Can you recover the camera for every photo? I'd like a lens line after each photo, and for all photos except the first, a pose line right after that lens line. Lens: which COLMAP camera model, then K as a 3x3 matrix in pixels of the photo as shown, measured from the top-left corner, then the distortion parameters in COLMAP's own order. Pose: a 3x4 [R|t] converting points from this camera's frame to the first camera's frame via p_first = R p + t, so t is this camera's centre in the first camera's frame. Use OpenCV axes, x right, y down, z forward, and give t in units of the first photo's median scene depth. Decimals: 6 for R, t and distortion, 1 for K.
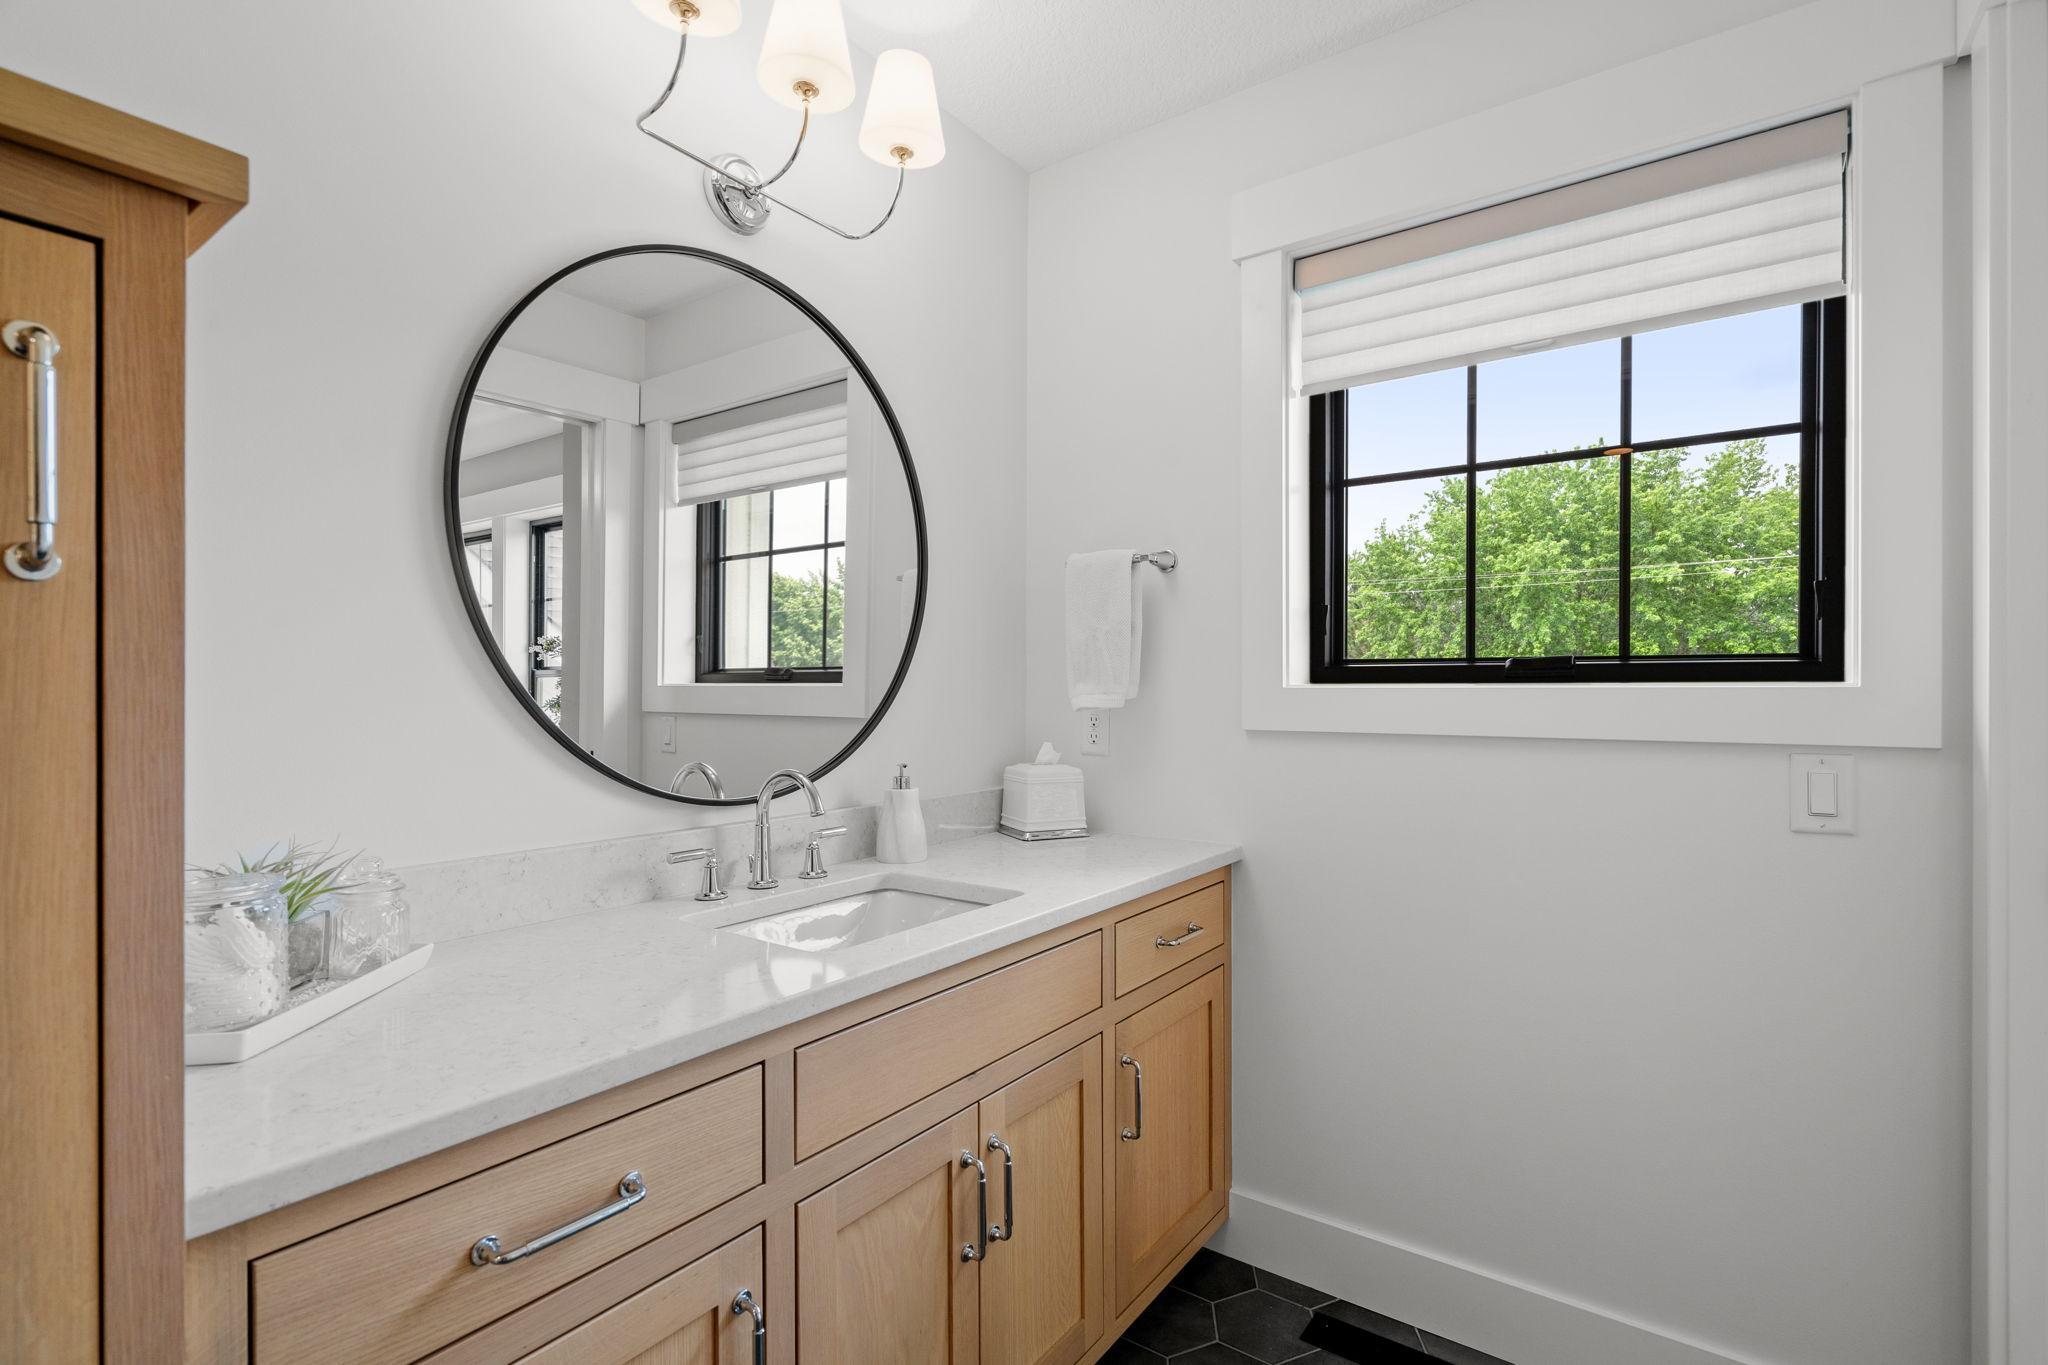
lens RADIAL K [[940.8, 0, 1025.9], [0, 940.8, 686.5], [0, 0, 1]] dist [-0.001044, 0.001299]
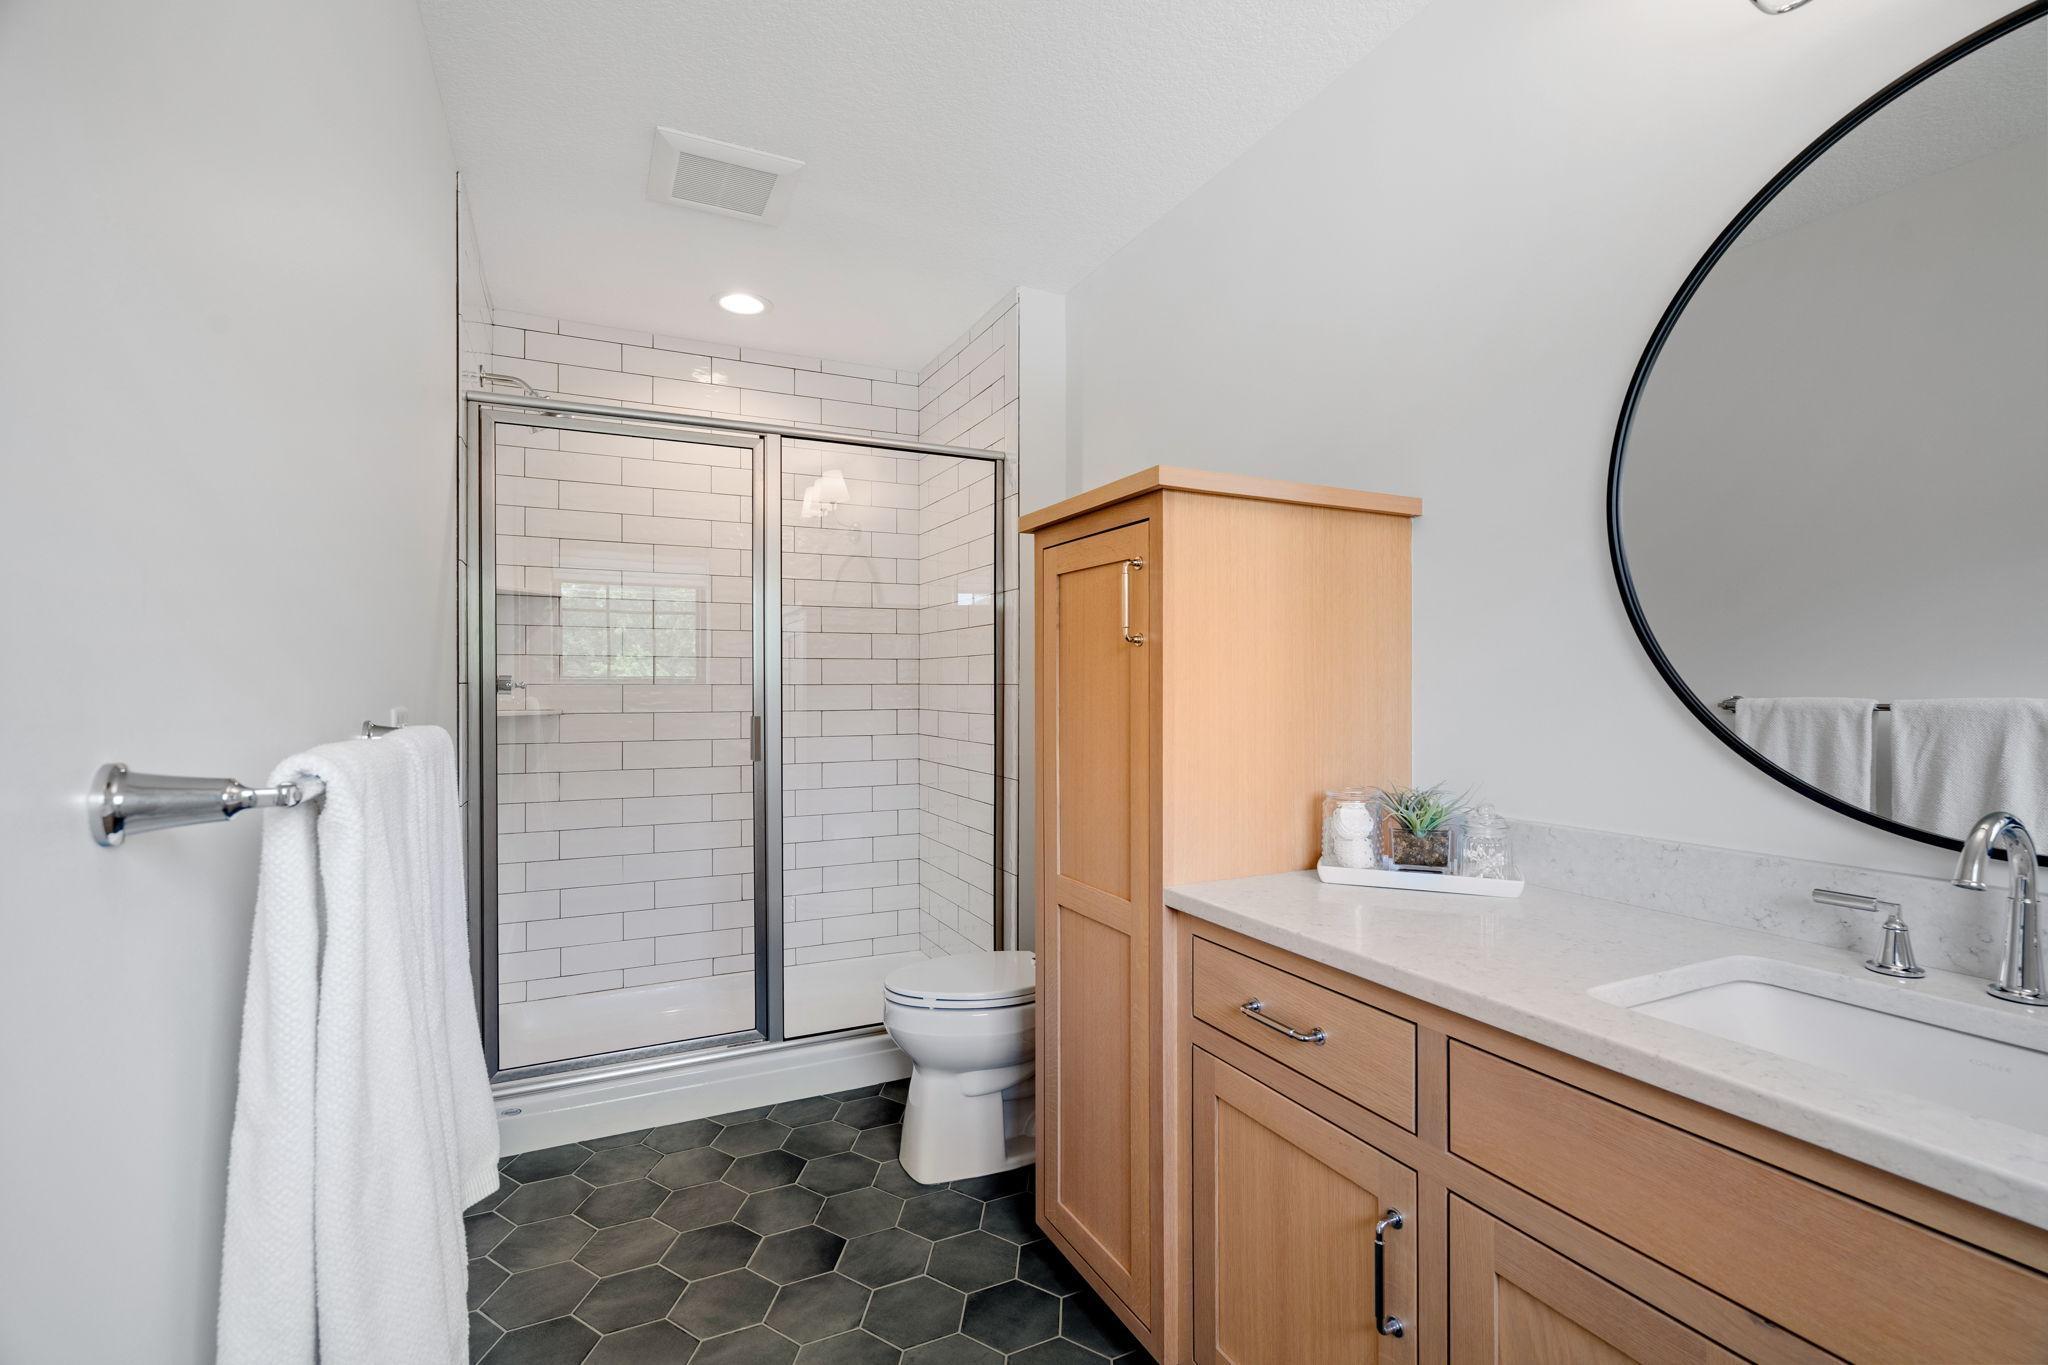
lens RADIAL K [[940.8, 0, 1024.4], [0, 940.8, 687.4], [0, 0, 1]] dist [-0.001044, 0.001299]
pose [[-0.467728, 0.000752, -0.883872, 0.839917], [0.004855, 0.999987, -0.001718, 0.010666], [0.883859, -0.005094, -0.467726, 1.049481]]
